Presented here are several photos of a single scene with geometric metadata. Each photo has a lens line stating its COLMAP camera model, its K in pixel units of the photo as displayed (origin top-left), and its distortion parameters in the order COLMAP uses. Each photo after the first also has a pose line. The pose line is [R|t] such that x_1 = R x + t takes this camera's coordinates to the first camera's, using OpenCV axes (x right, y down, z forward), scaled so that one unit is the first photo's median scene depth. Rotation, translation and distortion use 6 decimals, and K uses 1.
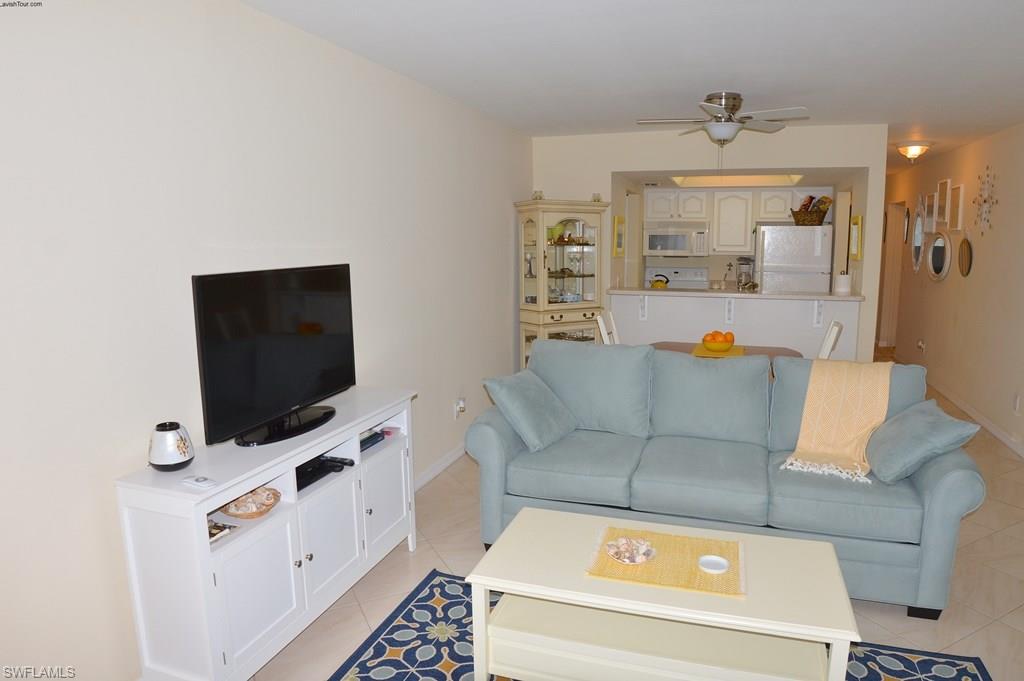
lens RADIAL K [[651.8, 0, 520.8], [0, 651.8, 335.0], [0, 0, 1]] dist [-0.106854, 0.017734]
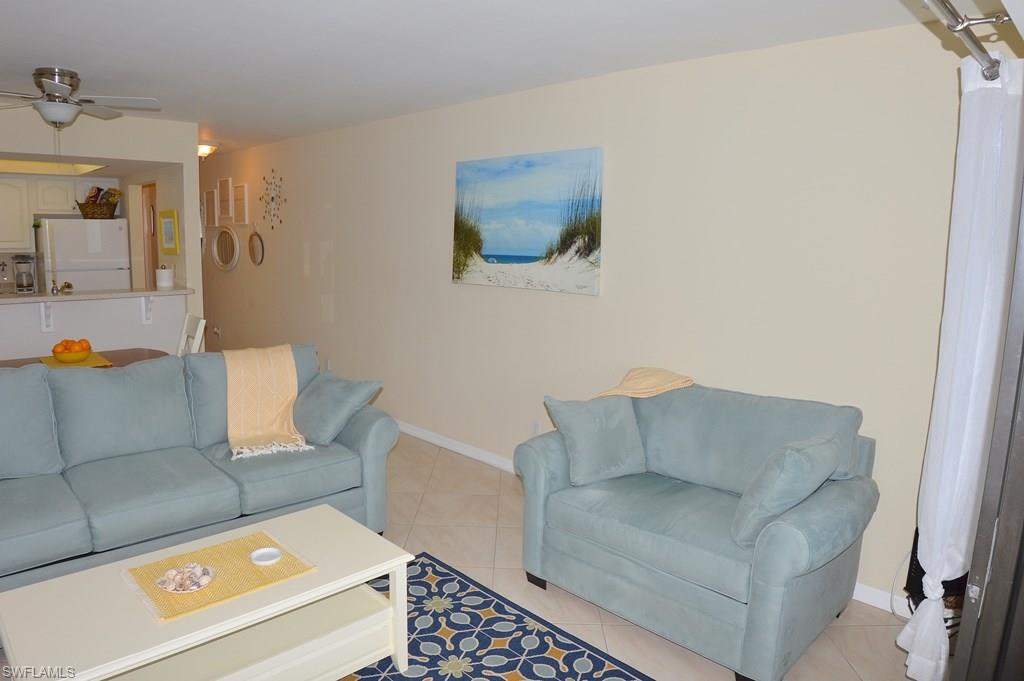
lens RADIAL K [[651.8, 0, 515.0], [0, 651.8, 340.8], [0, 0, 1]] dist [-0.106854, 0.017734]
pose [[0.444825, -0.125434, 0.886790, -0.137352], [0.105065, 0.990616, 0.087418, -0.011234], [-0.889434, 0.054285, 0.453829, 0.057939]]
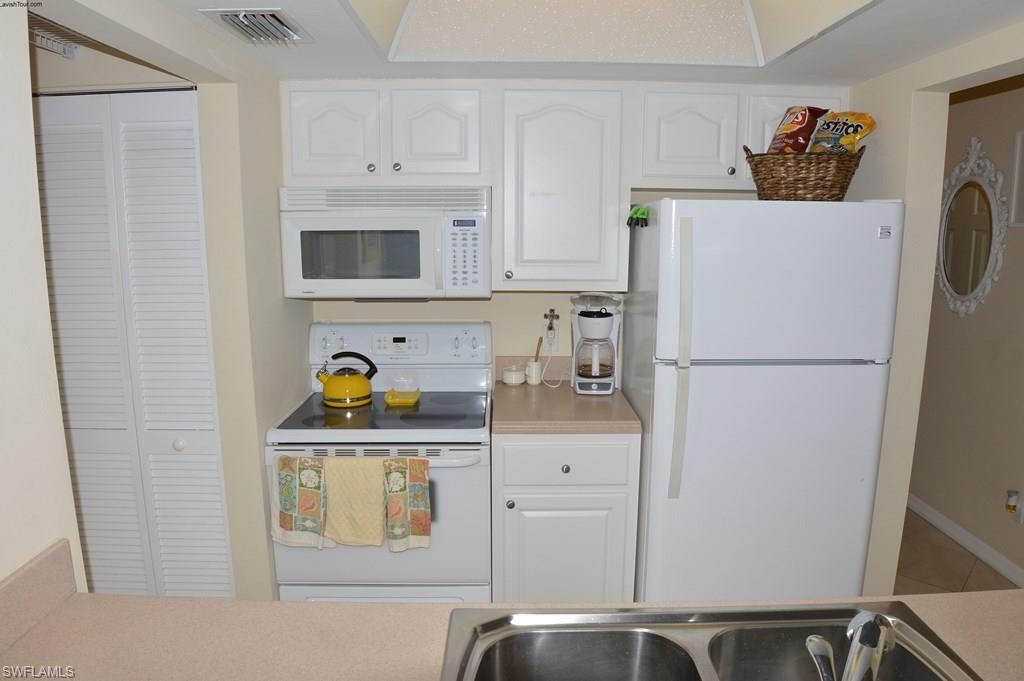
lens RADIAL K [[651.8, 0, 517.2], [0, 651.8, 338.8], [0, 0, 1]] dist [-0.106854, 0.017734]
pose [[0.941605, -0.053041, 0.332515, 0.266155], [0.043937, 0.998427, 0.034844, -0.152511], [-0.333840, -0.018200, 0.942454, 0.945513]]
